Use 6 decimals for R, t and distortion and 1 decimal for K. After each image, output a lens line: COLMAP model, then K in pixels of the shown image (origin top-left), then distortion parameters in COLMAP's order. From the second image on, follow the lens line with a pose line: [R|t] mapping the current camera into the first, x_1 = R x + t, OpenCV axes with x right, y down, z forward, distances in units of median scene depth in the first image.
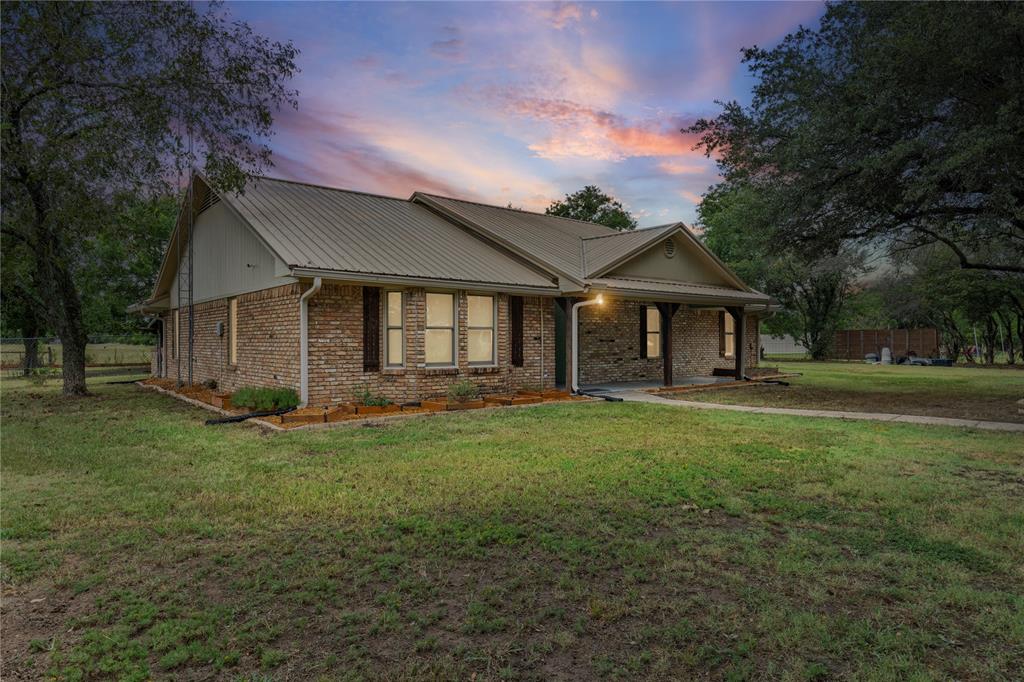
lens RADIAL K [[636.3, 0, 509.3], [0, 636.3, 341.1], [0, 0, 1]] dist [0.001083, 0.000062]
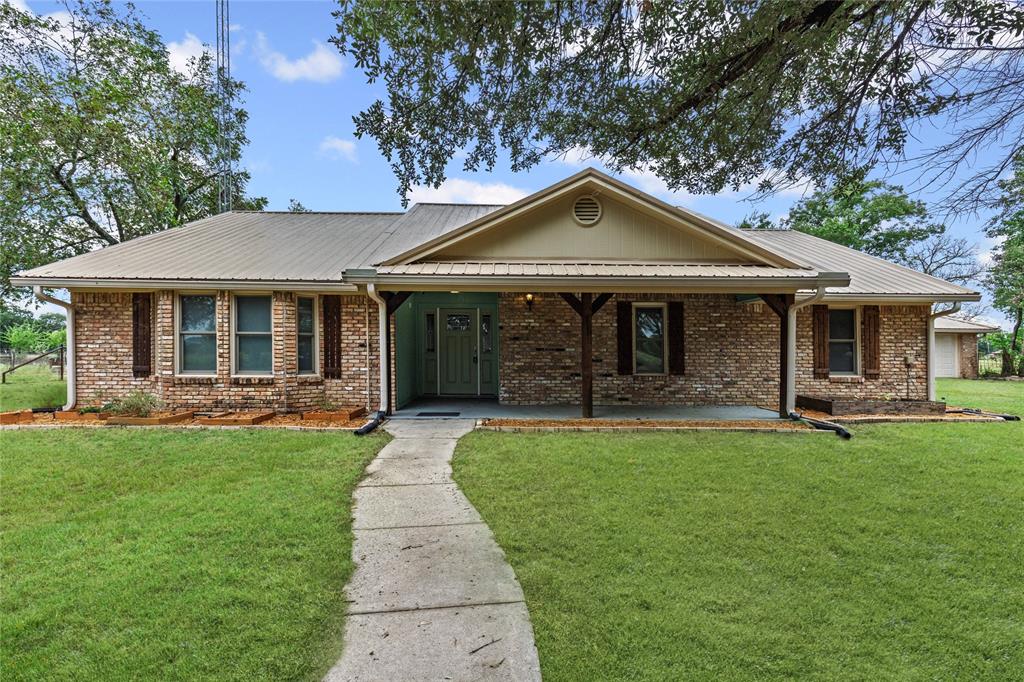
lens RADIAL K [[499.7, 0, 510.5], [0, 499.7, 356.8], [0, 0, 1]] dist [0.000797, 0.001321]
pose [[0.770762, 0.014272, -0.636964, 0.722120], [-0.007767, 0.999885, 0.013006, 0.000911], [0.637076, -0.005078, 0.770784, 0.746625]]
